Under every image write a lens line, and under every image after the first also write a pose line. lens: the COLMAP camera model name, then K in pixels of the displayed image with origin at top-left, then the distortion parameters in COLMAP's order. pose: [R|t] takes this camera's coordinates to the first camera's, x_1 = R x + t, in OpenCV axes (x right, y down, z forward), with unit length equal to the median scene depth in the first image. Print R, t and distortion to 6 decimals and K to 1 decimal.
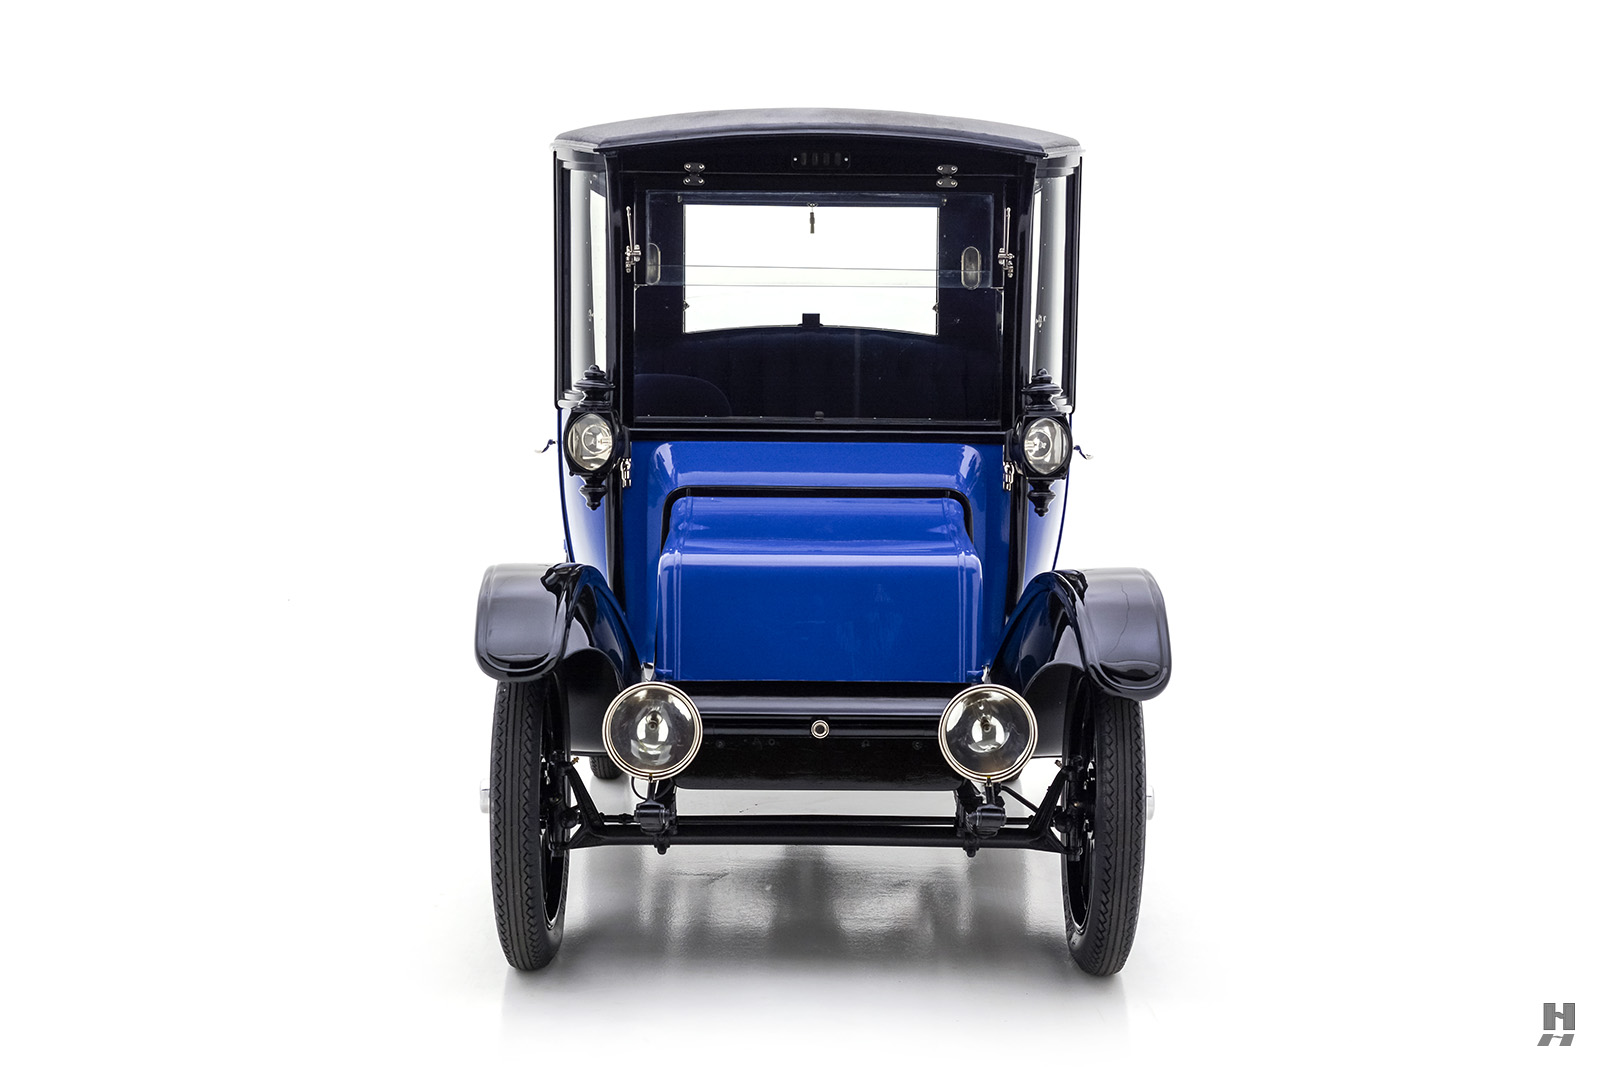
lens RADIAL K [[2211.5, 0, 800.0], [0, 2211.5, 533.5], [0, 0, 1]] dist [-0.005881, -0.002886]
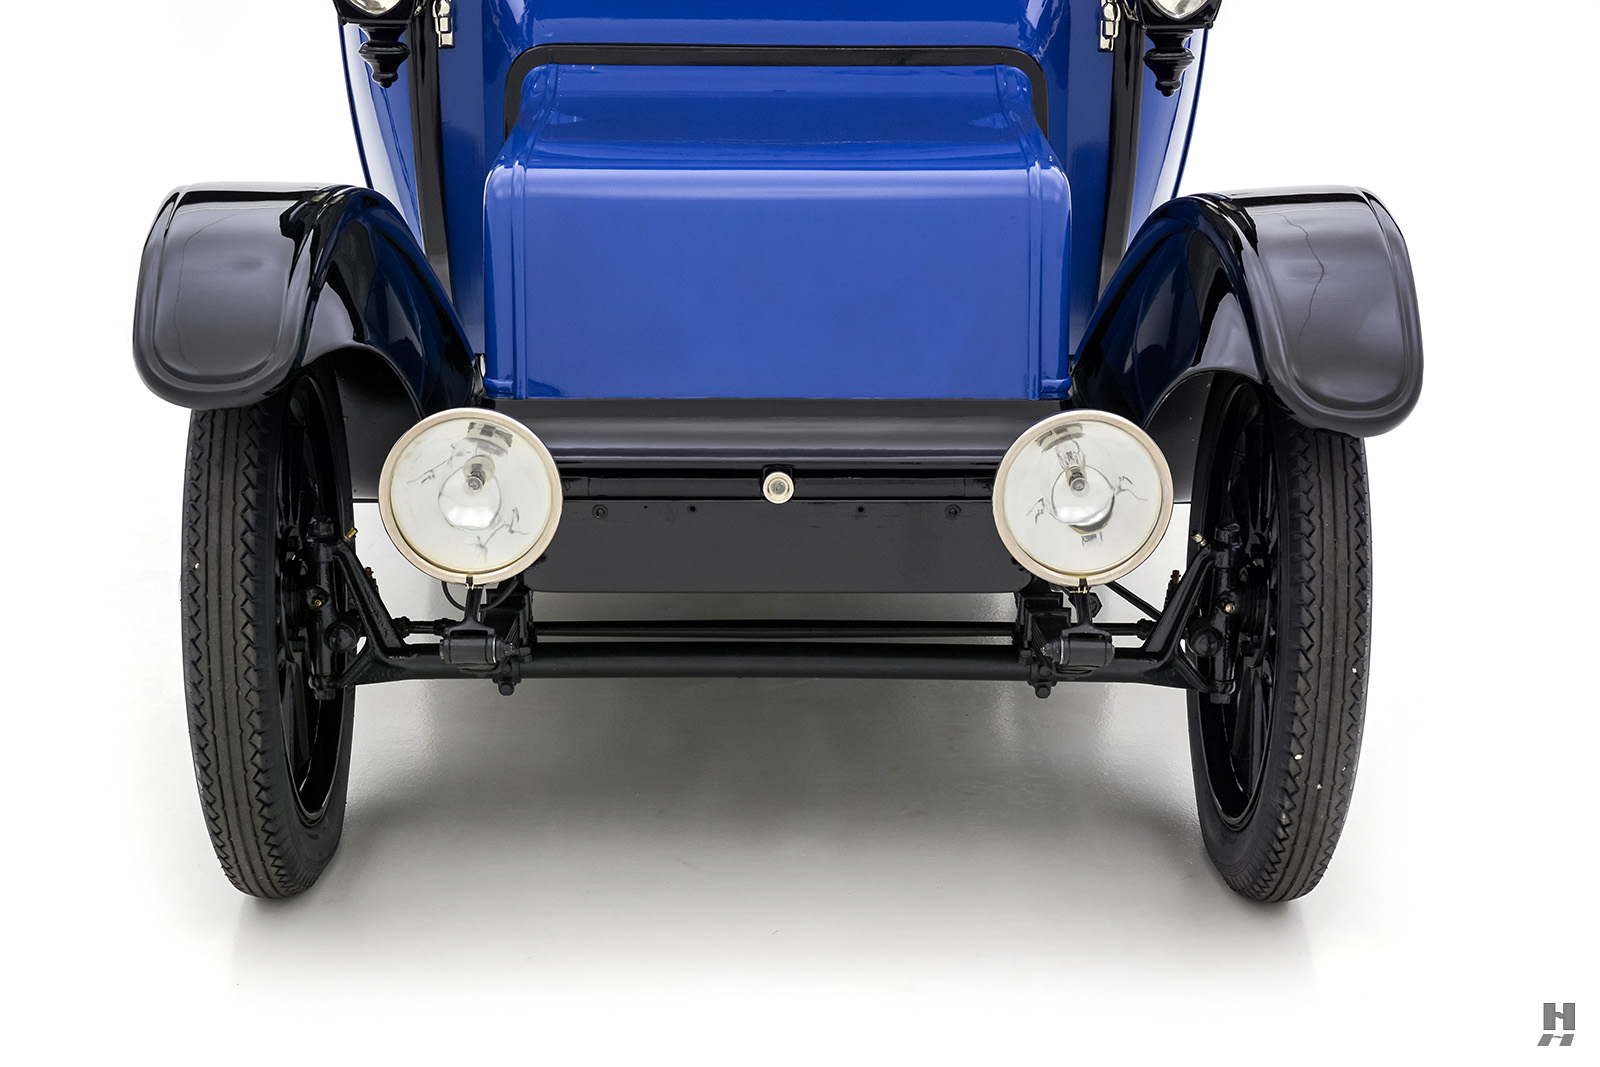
lens RADIAL K [[2756.9, 0, 801.4], [0, 2756.9, 604.9], [0, 0, 1]] dist [0.147185, 0.111416]
pose [[0.999946, -0.004947, 0.009096, 0.007966], [0.003347, 0.985744, 0.168218, 0.000825], [-0.009799, -0.168179, 0.985708, 0.292240]]
